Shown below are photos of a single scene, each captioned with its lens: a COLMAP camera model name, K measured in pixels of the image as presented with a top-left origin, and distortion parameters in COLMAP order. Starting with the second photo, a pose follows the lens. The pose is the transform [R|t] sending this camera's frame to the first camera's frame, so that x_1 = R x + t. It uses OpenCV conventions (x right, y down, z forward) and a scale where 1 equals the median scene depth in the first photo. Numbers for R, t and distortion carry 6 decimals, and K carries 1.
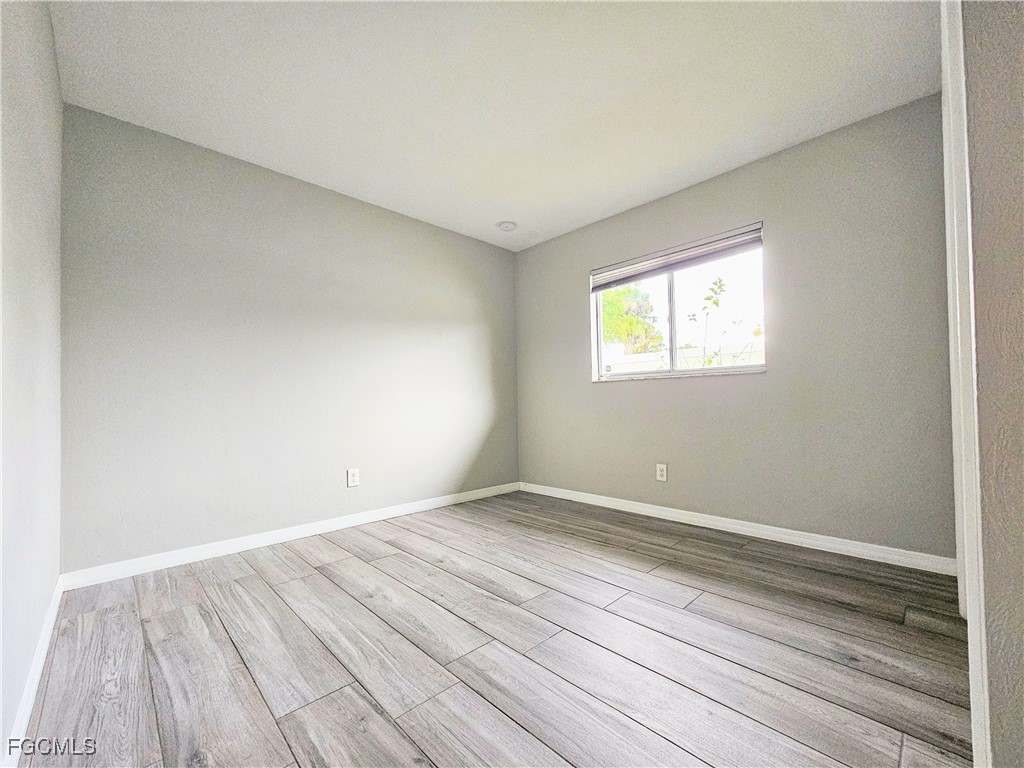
lens RADIAL K [[419.5, 0, 512.4], [0, 419.5, 395.1], [0, 0, 1]] dist [-0.004988, 0.004018]
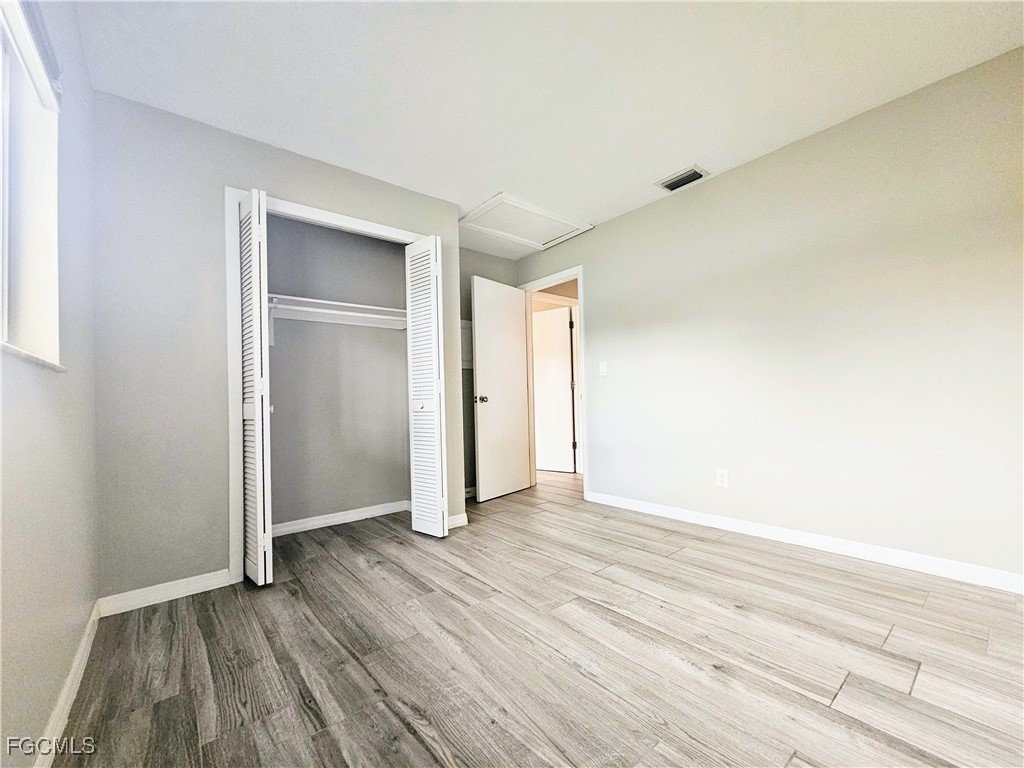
lens RADIAL K [[419.5, 0, 512.4], [0, 419.5, 395.1], [0, 0, 1]] dist [-0.004988, 0.004018]
pose [[-0.995730, 0.046390, 0.079811, 0.067313], [0.044214, 0.998606, -0.028820, 0.011431], [-0.081037, -0.025168, -0.996393, 1.902729]]
